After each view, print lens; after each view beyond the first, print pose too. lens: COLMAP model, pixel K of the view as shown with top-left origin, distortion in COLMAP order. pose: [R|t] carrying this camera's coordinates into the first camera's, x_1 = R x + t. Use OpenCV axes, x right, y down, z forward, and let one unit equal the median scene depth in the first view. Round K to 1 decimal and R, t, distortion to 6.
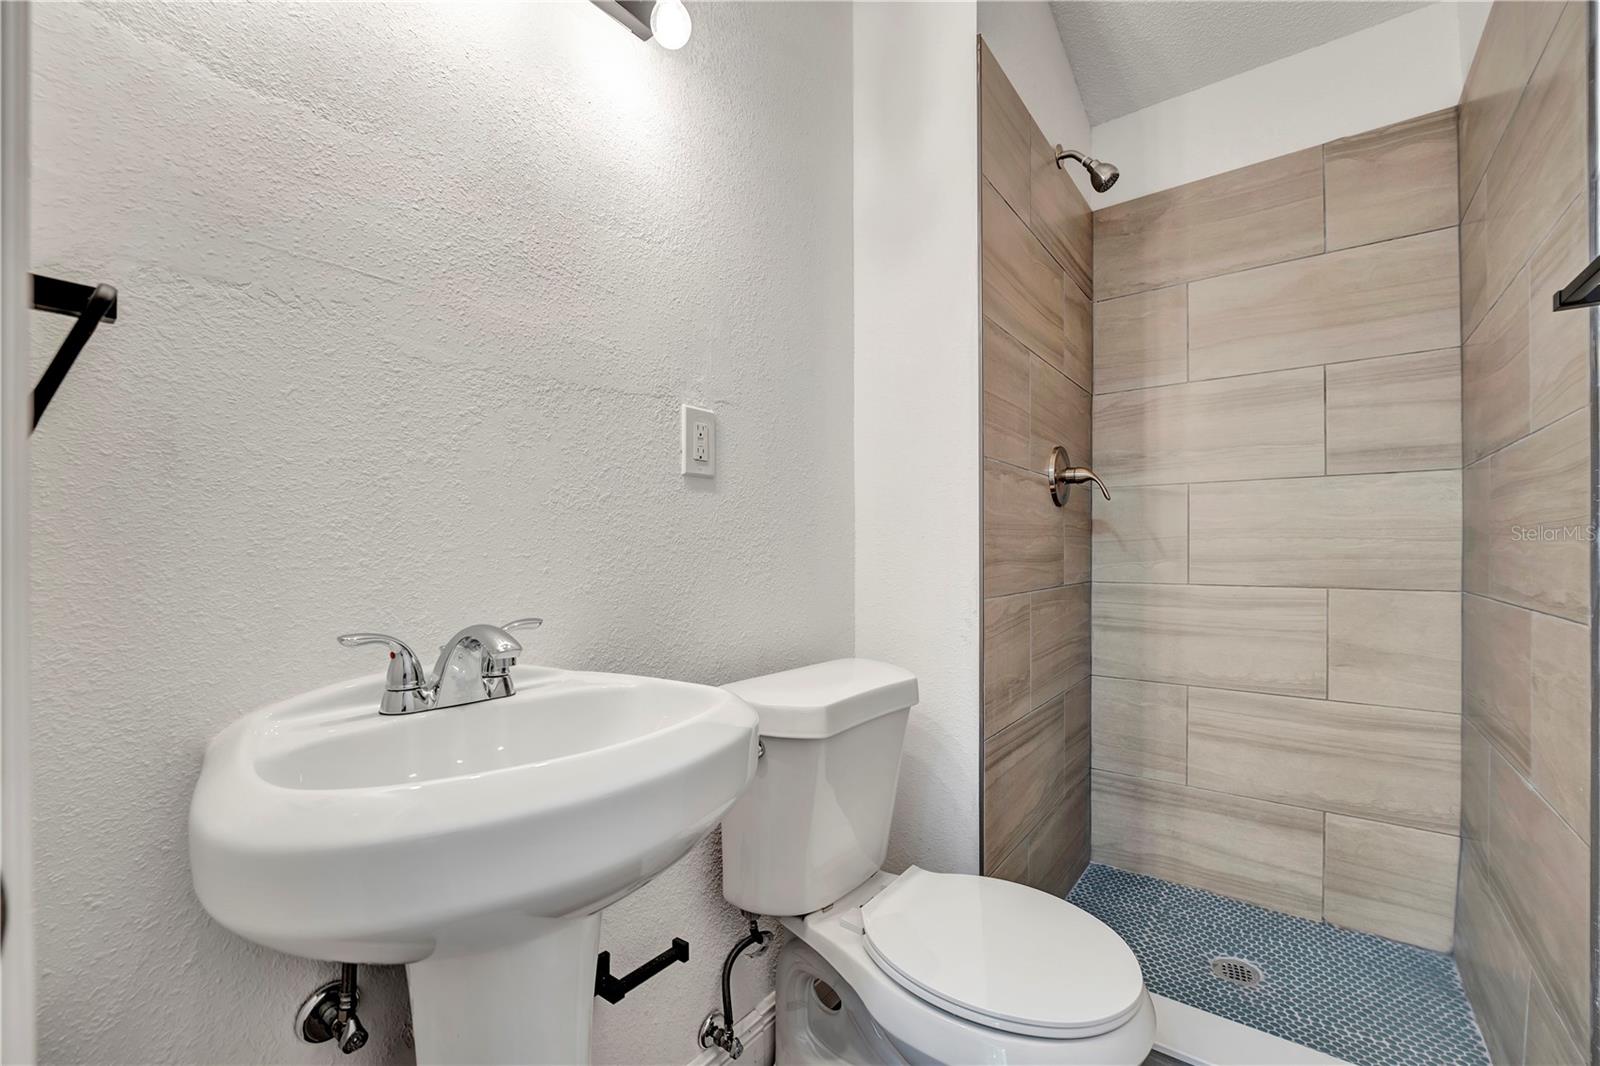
lens RADIAL K [[650.2, 0, 798.3], [0, 650.2, 537.7], [0, 0, 1]] dist [-0.022506, 0.000549]
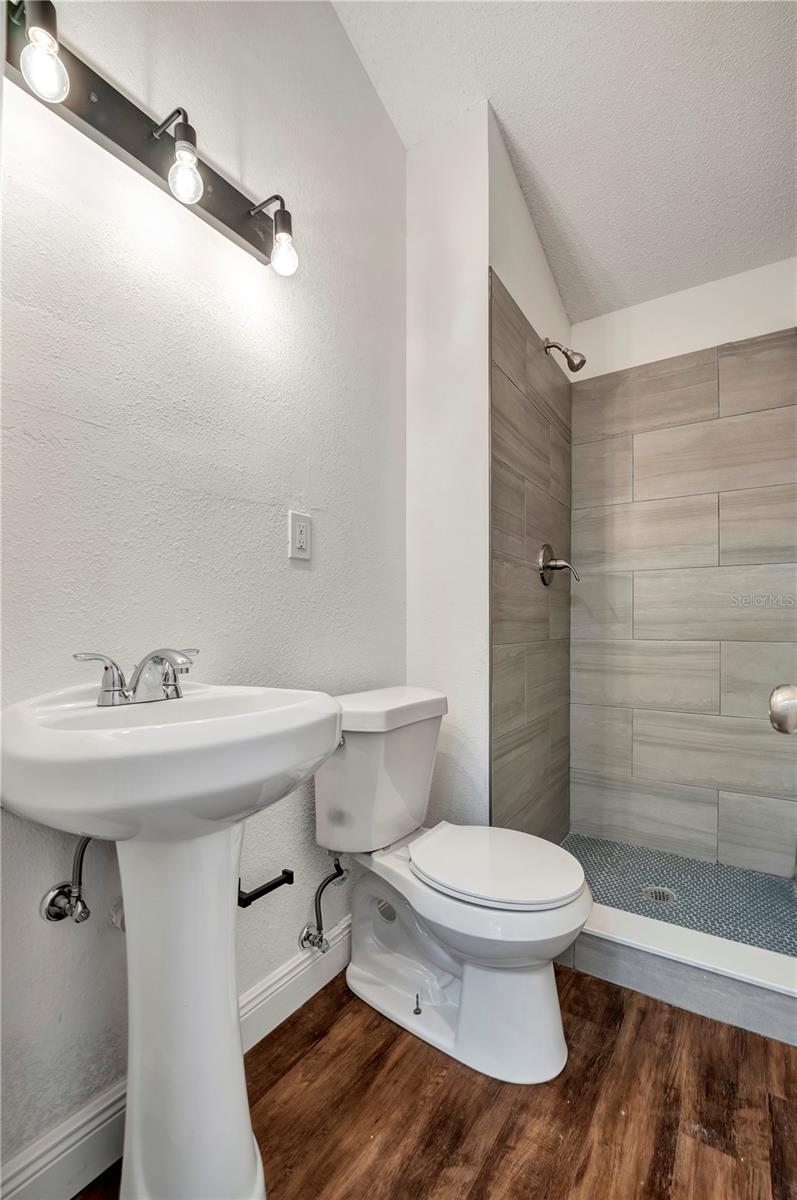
lens RADIAL K [[501.8, 0, 406.5], [0, 501.8, 620.3], [0, 0, 1]] dist [-0.032651, 0.005392]
pose [[0.996894, 0.002126, 0.078726, -0.000660], [-0.002769, 0.999964, 0.008060, 0.025436], [-0.078706, -0.008252, 0.996864, -0.115129]]
